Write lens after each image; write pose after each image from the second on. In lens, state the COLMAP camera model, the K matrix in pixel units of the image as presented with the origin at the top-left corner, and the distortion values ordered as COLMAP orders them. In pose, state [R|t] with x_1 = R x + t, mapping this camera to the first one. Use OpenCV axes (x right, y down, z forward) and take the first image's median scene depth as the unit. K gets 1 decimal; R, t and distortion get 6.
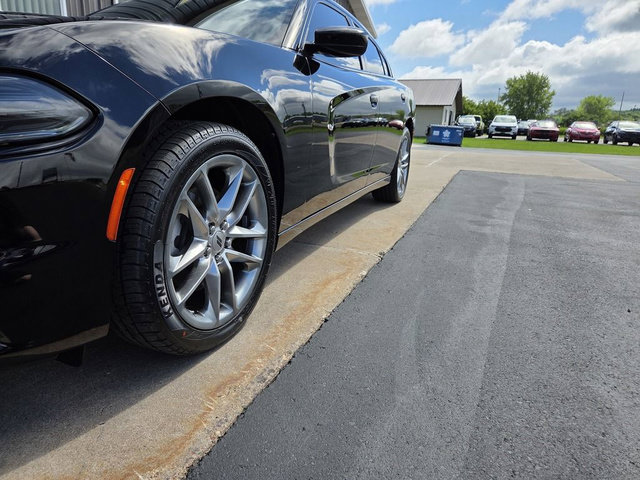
lens RADIAL K [[427.3, 0, 311.1], [0, 427.3, 236.8], [0, 0, 1]] dist [0.078108, -0.073373]
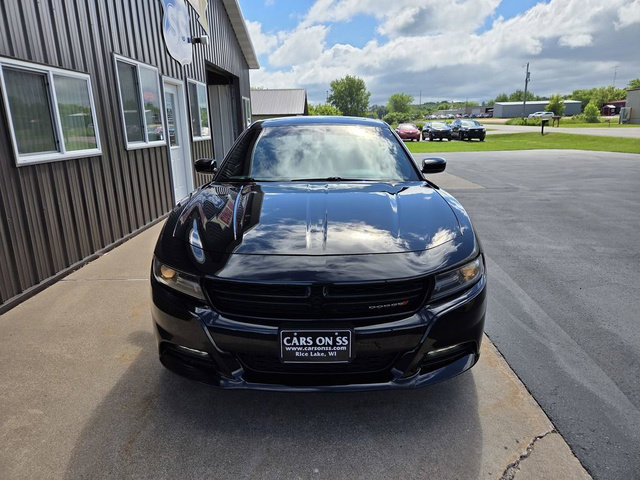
lens RADIAL K [[426.6, 0, 314.3], [0, 426.6, 238.4], [0, 0, 1]] dist [0.086810, -0.079977]
pose [[0.929214, -0.141133, 0.341530, -0.710307], [0.139716, 0.989770, 0.028880, -0.193761], [-0.342113, 0.020882, 0.939427, -0.321565]]
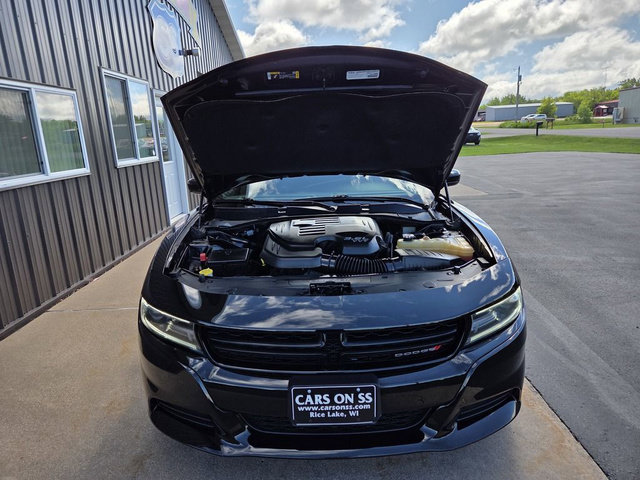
lens RADIAL K [[427.3, 0, 311.1], [0, 427.3, 236.8], [0, 0, 1]] dist [0.078108, -0.073373]
pose [[0.924977, -0.159916, 0.344738, -0.690577], [0.167485, 0.985843, 0.007926, -0.232530], [-0.341125, 0.050407, 0.938665, -0.222885]]
